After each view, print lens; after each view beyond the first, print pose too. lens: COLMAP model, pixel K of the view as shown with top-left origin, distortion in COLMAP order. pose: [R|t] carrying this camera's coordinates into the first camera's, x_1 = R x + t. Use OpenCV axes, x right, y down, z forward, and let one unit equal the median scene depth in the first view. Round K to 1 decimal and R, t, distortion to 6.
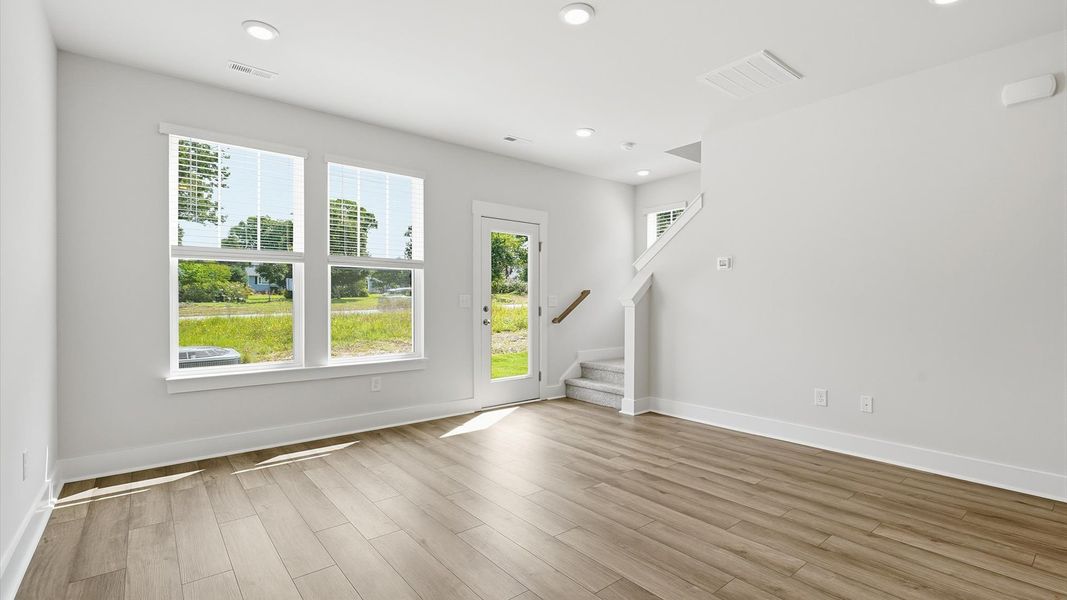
lens RADIAL K [[474.8, 0, 537.2], [0, 474.8, 300.4], [0, 0, 1]] dist [-0.000594, -0.000011]
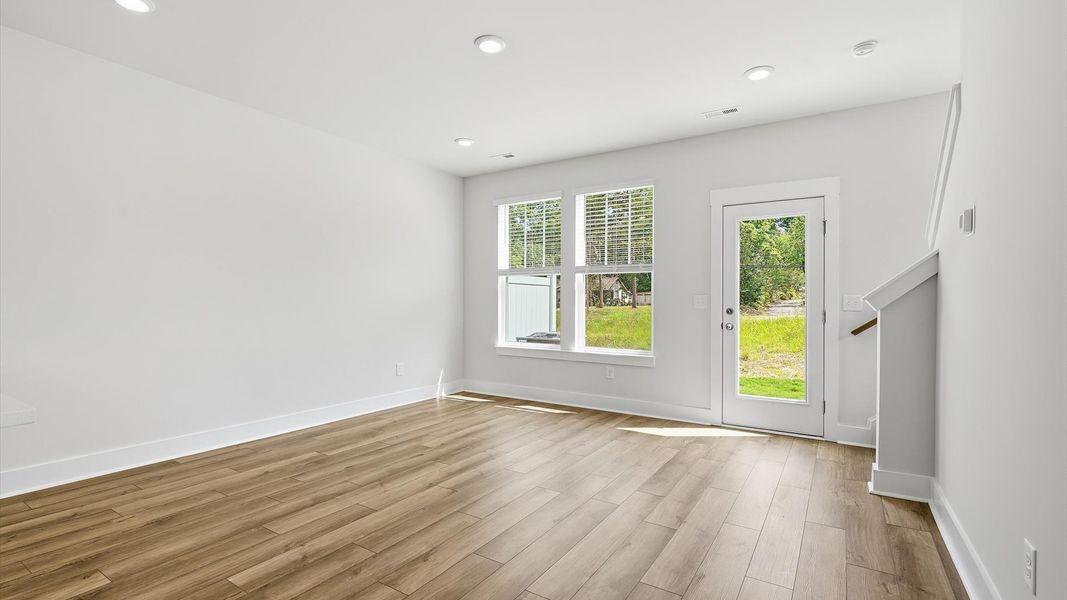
lens RADIAL K [[474.8, 0, 537.2], [0, 474.8, 300.4], [0, 0, 1]] dist [-0.000594, -0.000011]
pose [[0.310397, -0.006029, -0.950588, 0.720981], [-0.005271, 0.999954, -0.008063, 0.008168], [0.950593, 0.007514, 0.310350, 0.466165]]
